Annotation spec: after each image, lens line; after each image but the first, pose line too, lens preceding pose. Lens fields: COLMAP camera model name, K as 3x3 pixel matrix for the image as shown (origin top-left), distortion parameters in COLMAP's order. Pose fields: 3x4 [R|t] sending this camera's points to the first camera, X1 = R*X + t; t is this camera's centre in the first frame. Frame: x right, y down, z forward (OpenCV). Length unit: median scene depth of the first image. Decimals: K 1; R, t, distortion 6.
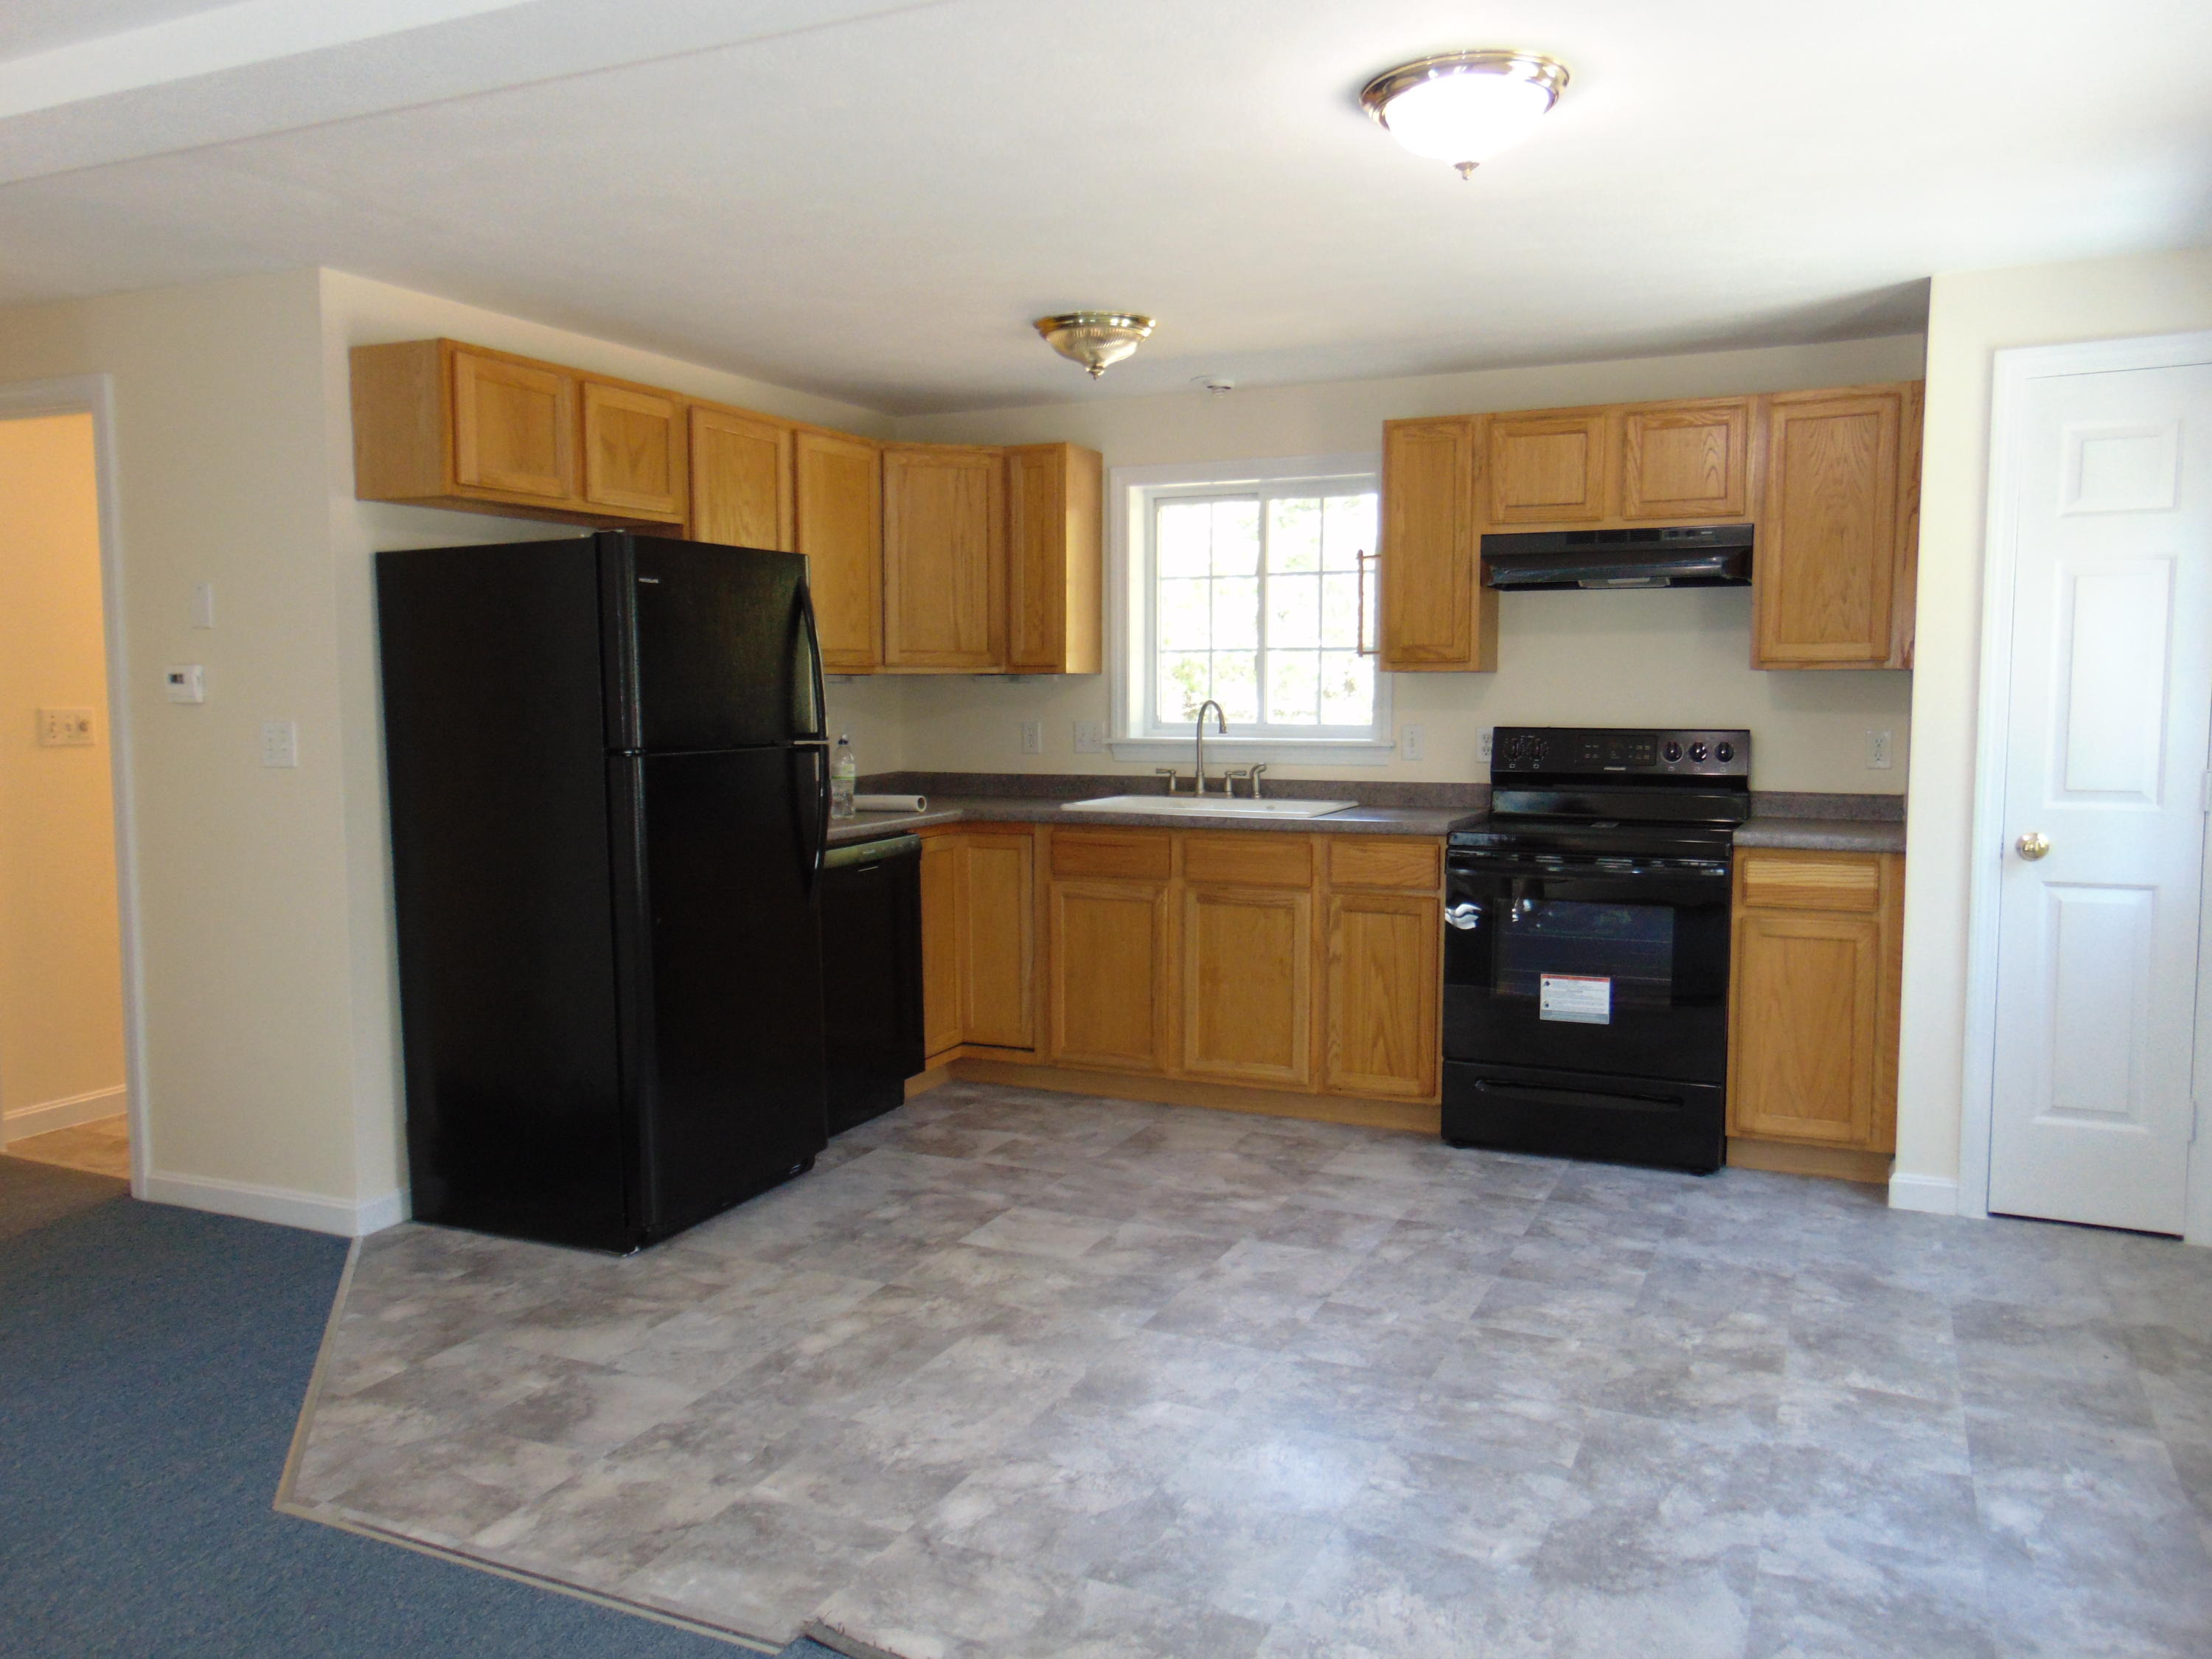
lens RADIAL K [[1663.1, 0, 1106.0], [0, 1663.1, 829.5], [0, 0, 1]] dist [-0.033960, 0.072684]
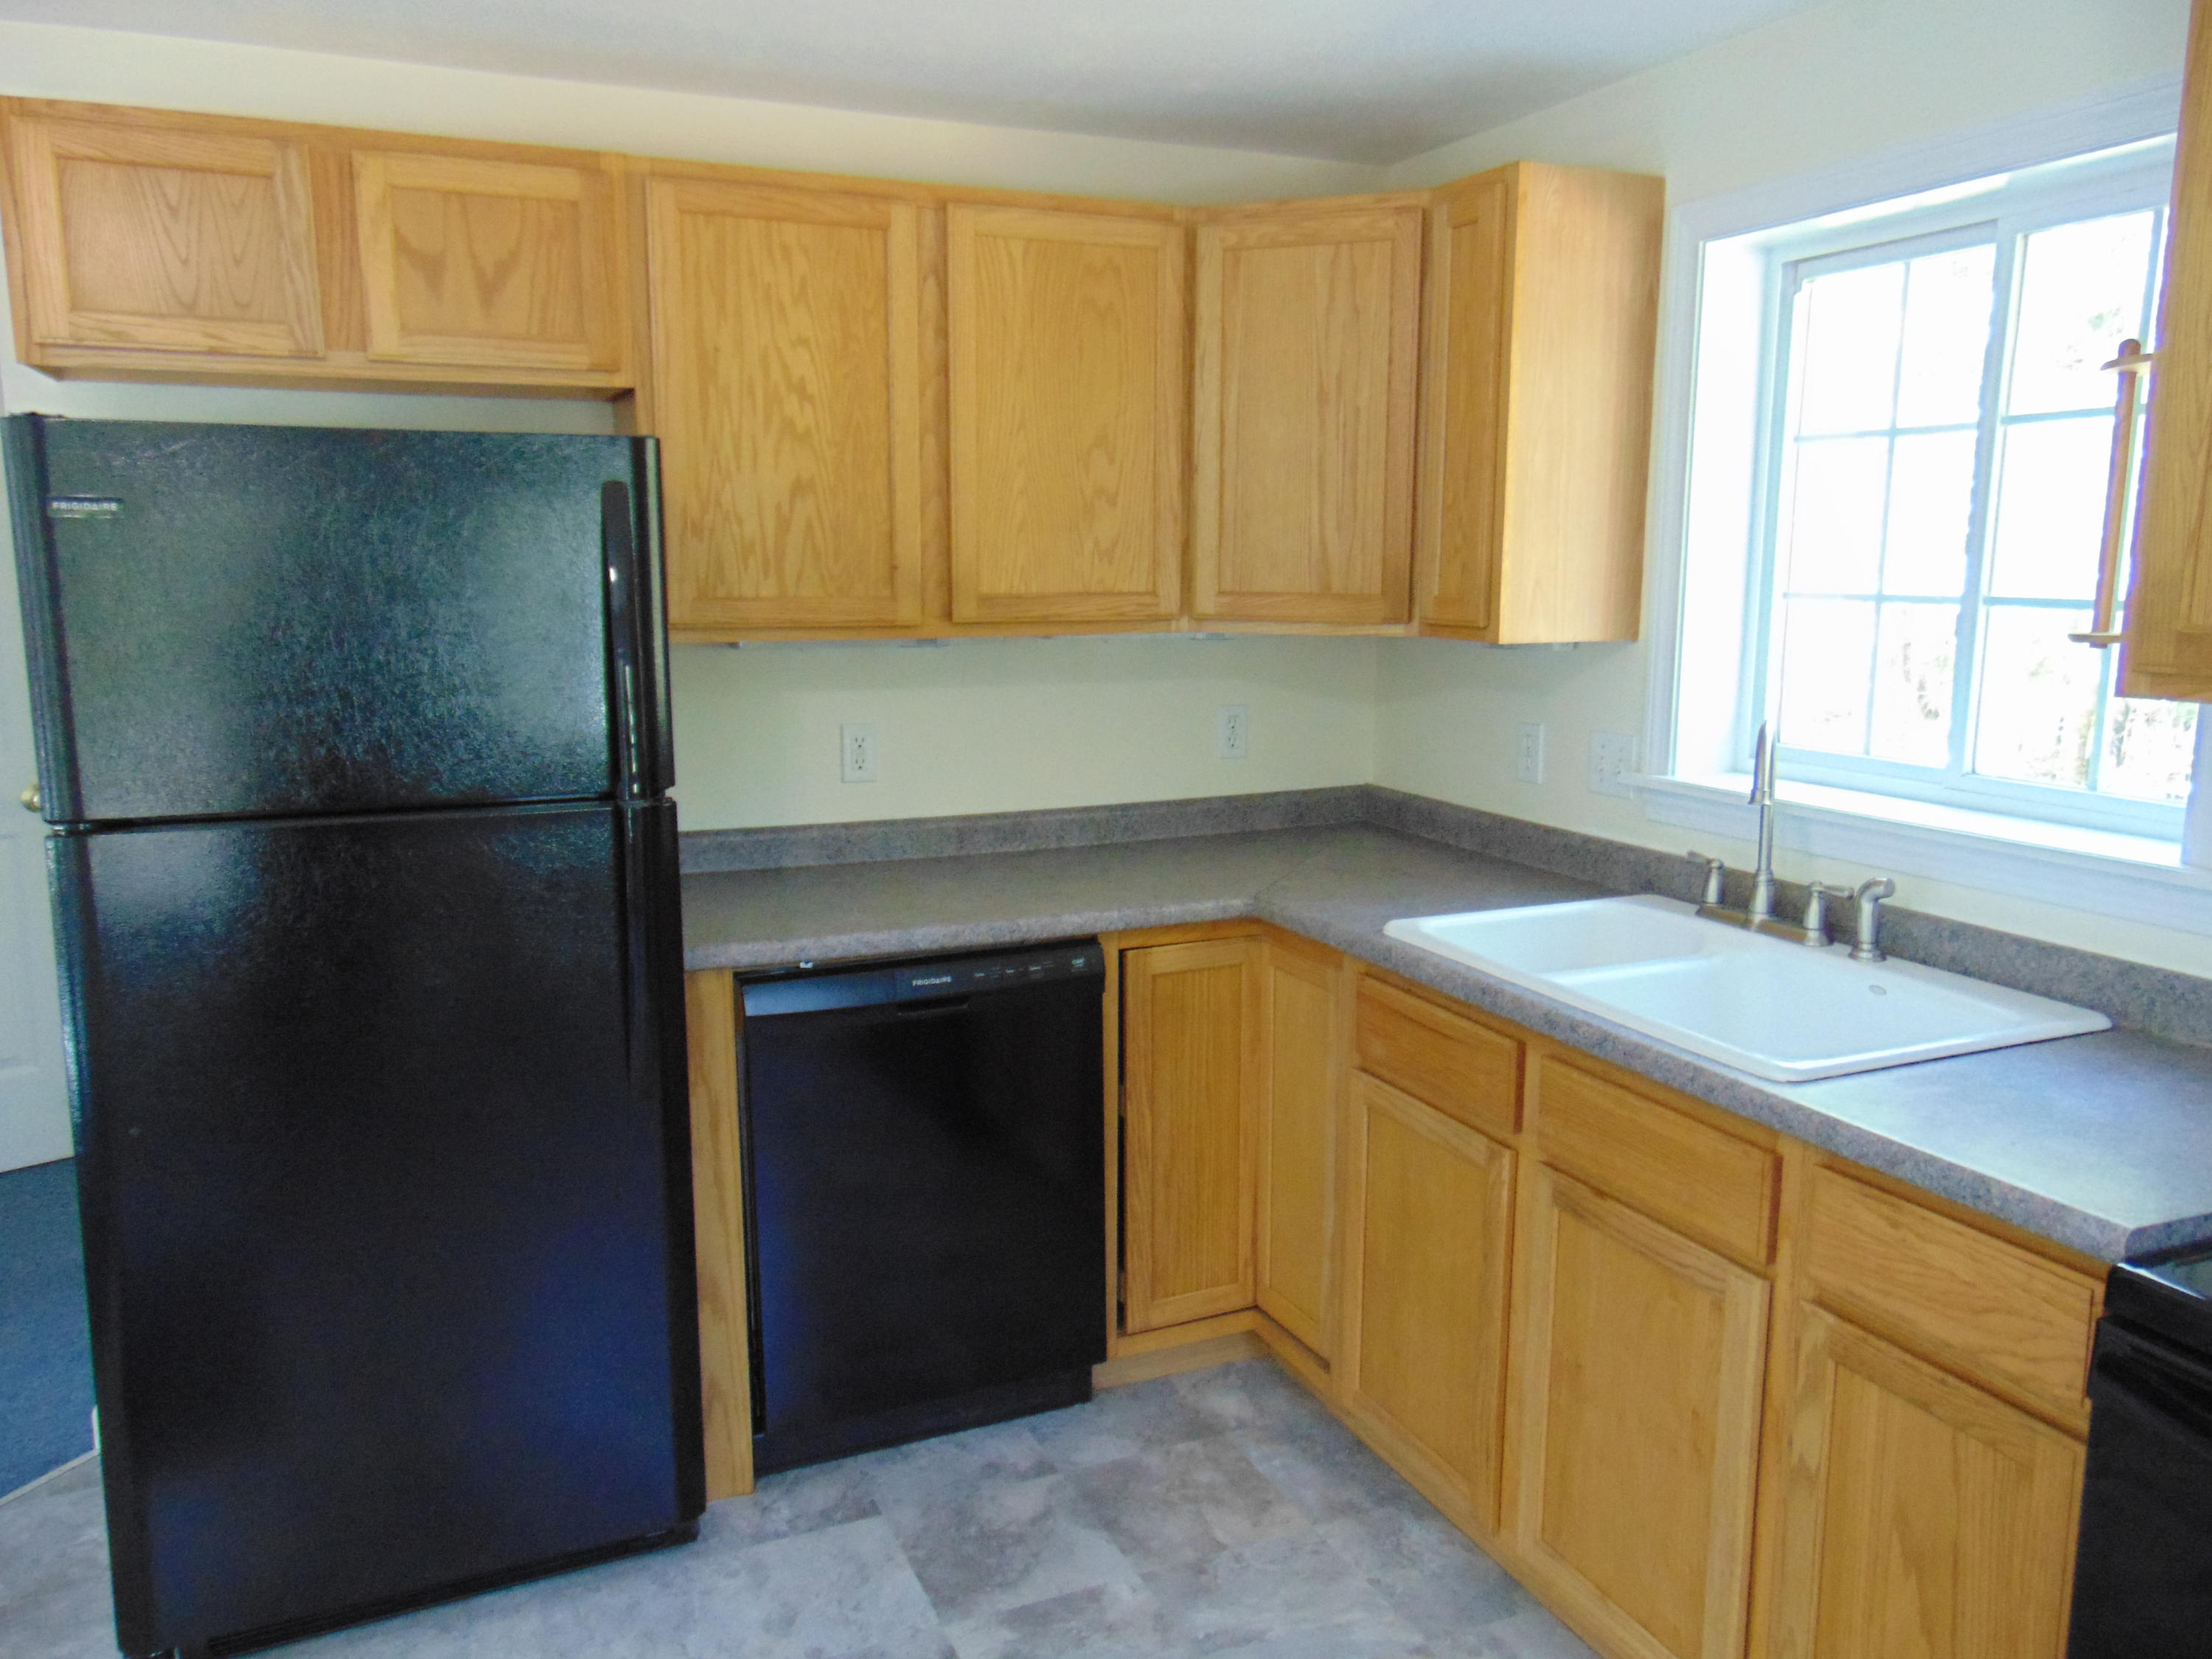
lens RADIAL K [[1672.1, 0, 1093.0], [0, 1672.1, 827.5], [0, 0, 1]] dist [-0.025850, 0.076067]
pose [[0.751615, 0.112590, -0.649921, 0.264172], [-0.060886, 0.992960, 0.101604, -0.101608], [0.656785, -0.036796, 0.753179, 0.666678]]
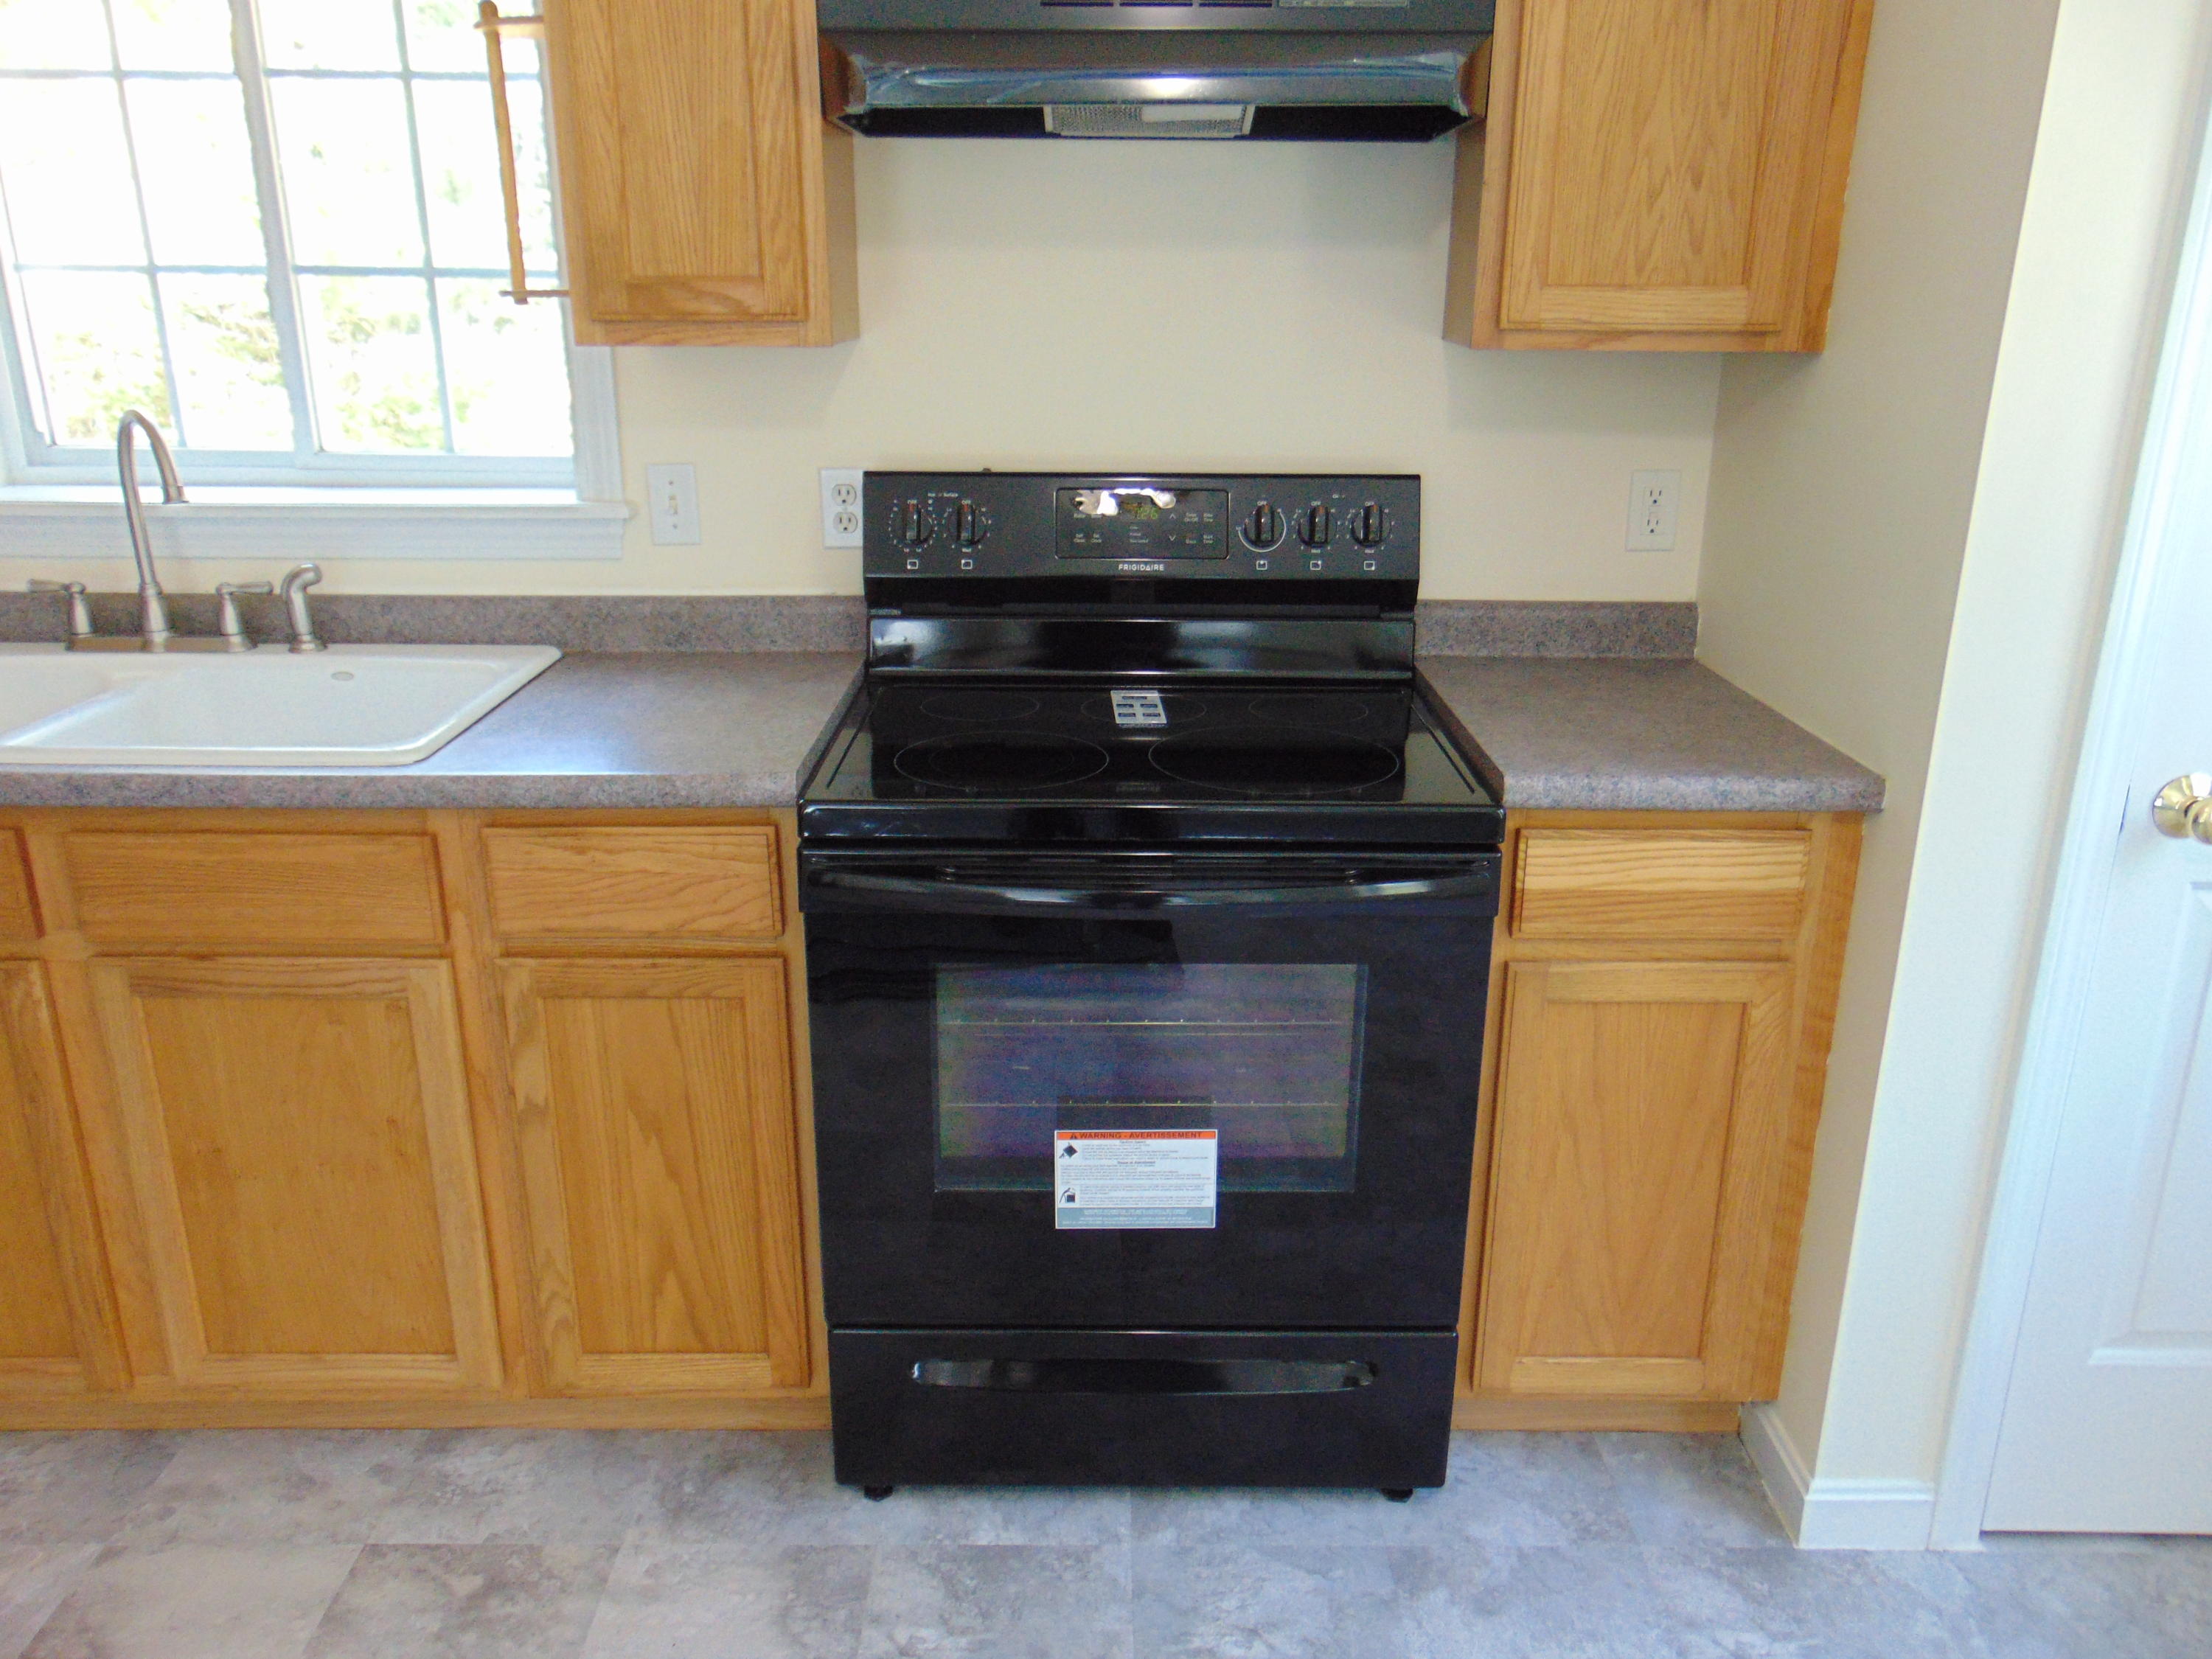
lens RADIAL K [[1663.1, 0, 1106.0], [0, 1663.1, 829.5], [0, 0, 1]] dist [-0.033960, 0.072684]
pose [[0.903616, -0.129483, 0.408305, 0.117236], [0.029745, 0.969884, 0.241743, -0.084487], [-0.427310, -0.206298, 0.880254, 0.656294]]
